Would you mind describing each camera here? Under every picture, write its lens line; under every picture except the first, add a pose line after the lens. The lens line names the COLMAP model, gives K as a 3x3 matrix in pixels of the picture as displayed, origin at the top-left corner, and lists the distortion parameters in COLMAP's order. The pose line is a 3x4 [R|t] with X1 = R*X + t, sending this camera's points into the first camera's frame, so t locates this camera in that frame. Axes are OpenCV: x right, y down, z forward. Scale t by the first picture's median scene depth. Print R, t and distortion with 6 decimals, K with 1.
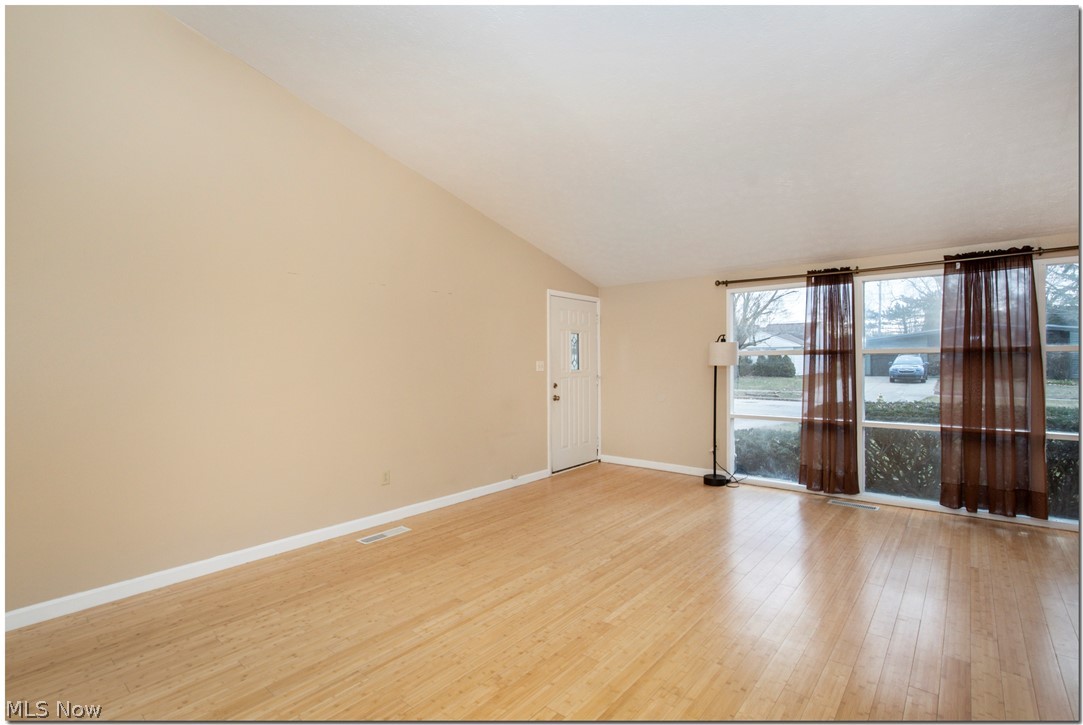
lens RADIAL K [[491.2, 0, 542.0], [0, 491.2, 367.6], [0, 0, 1]] dist [-0.013036, 0.001251]
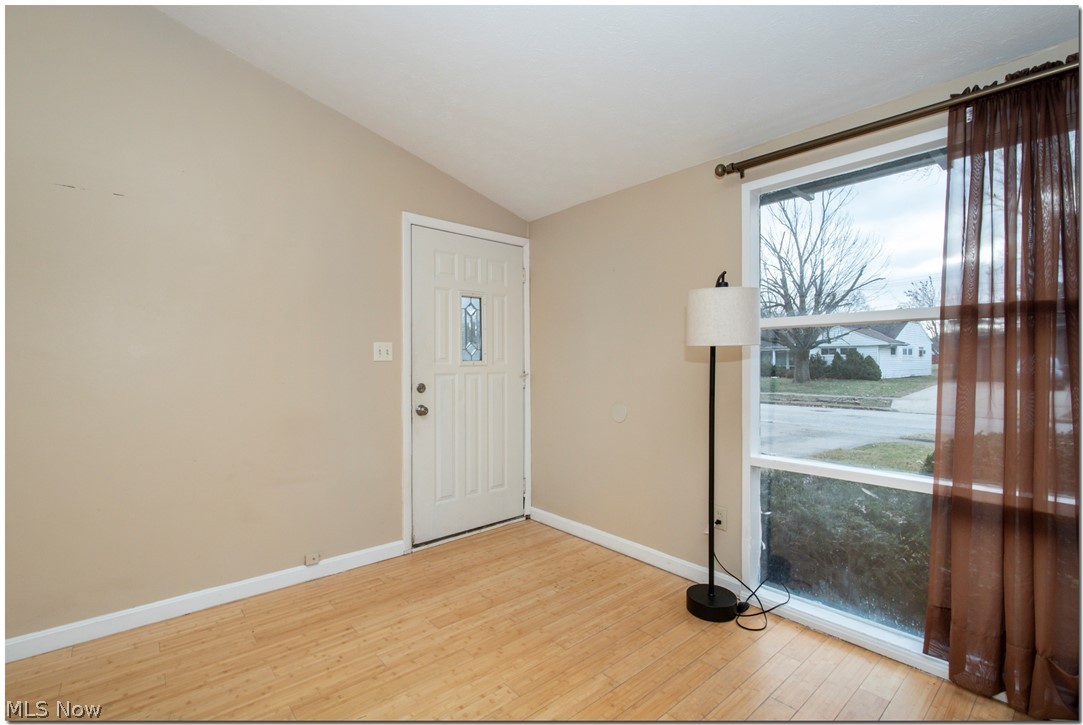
lens RADIAL K [[491.2, 0, 518.0], [0, 491.2, 361.8], [0, 0, 1]] dist [-0.013036, 0.001251]
pose [[0.987187, 0.006877, -0.159419, 0.222862], [-0.008838, 0.999894, -0.011593, 0.012688], [0.159322, 0.012854, 0.987143, 0.472619]]
